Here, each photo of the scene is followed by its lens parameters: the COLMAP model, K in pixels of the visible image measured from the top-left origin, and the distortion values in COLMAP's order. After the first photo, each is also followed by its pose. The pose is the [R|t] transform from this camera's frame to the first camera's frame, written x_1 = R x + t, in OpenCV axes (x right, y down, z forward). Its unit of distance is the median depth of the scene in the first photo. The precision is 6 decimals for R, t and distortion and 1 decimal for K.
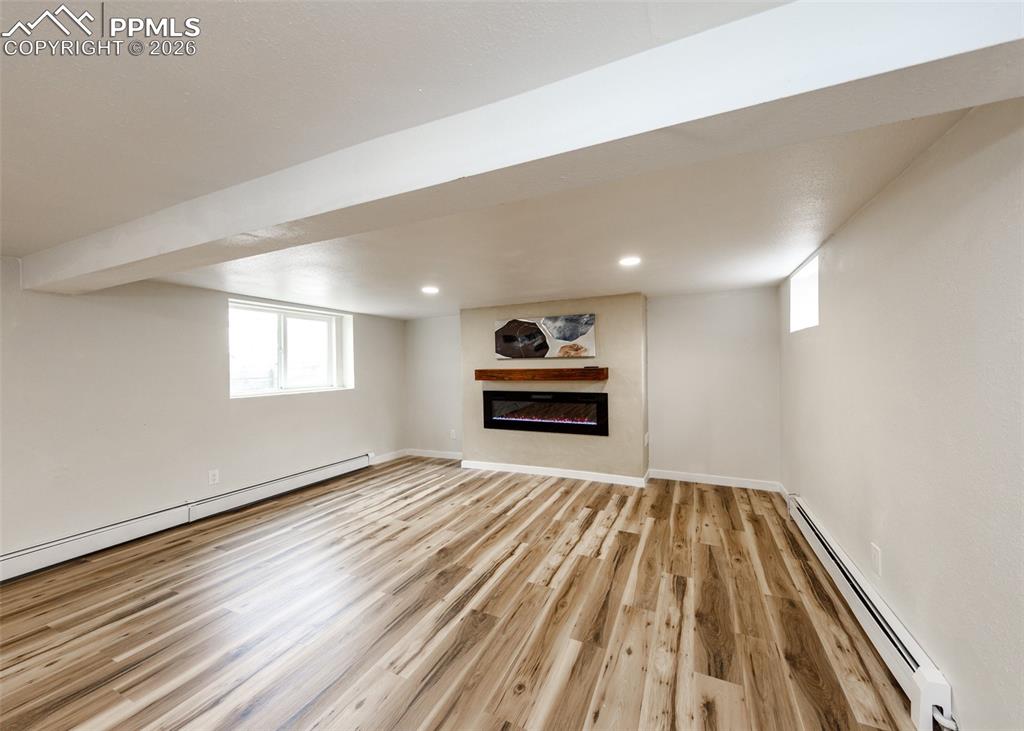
lens RADIAL K [[381.9, 0, 514.0], [0, 381.9, 369.5], [0, 0, 1]] dist [0.000028, -0.000129]
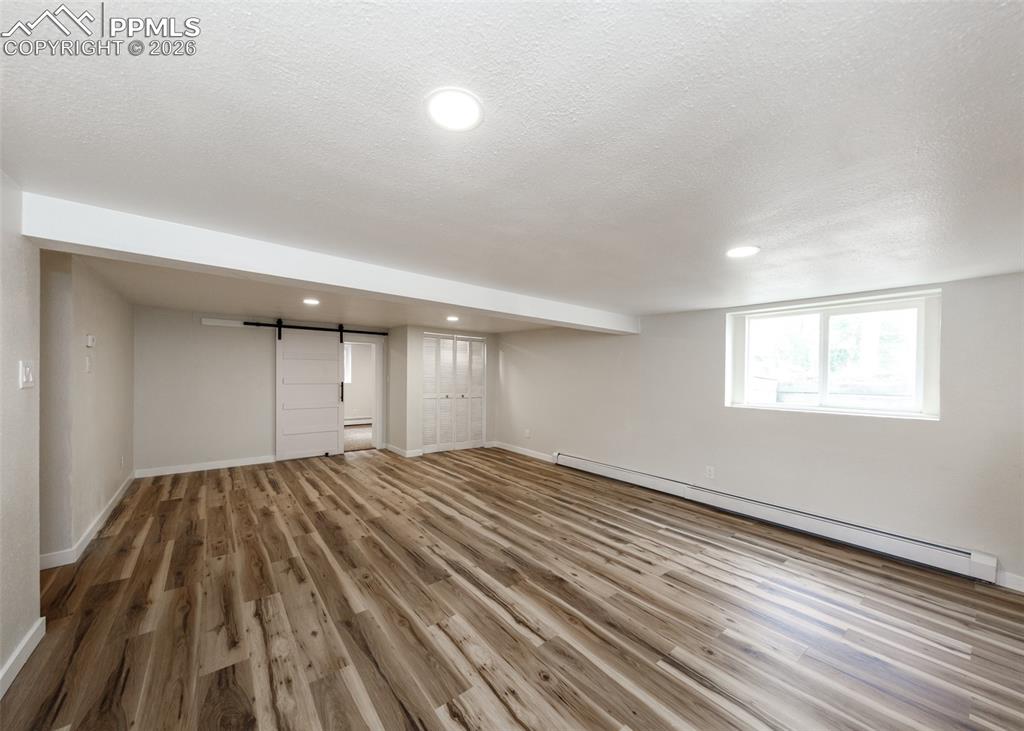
lens RADIAL K [[381.9, 0, 511.0], [0, 381.9, 371.1], [0, 0, 1]] dist [0.000028, -0.000129]
pose [[-0.449391, -0.003705, -0.893328, 0.423780], [-0.023737, 0.999688, 0.007795, -0.013917], [0.893020, 0.024708, -0.449338, 0.814457]]
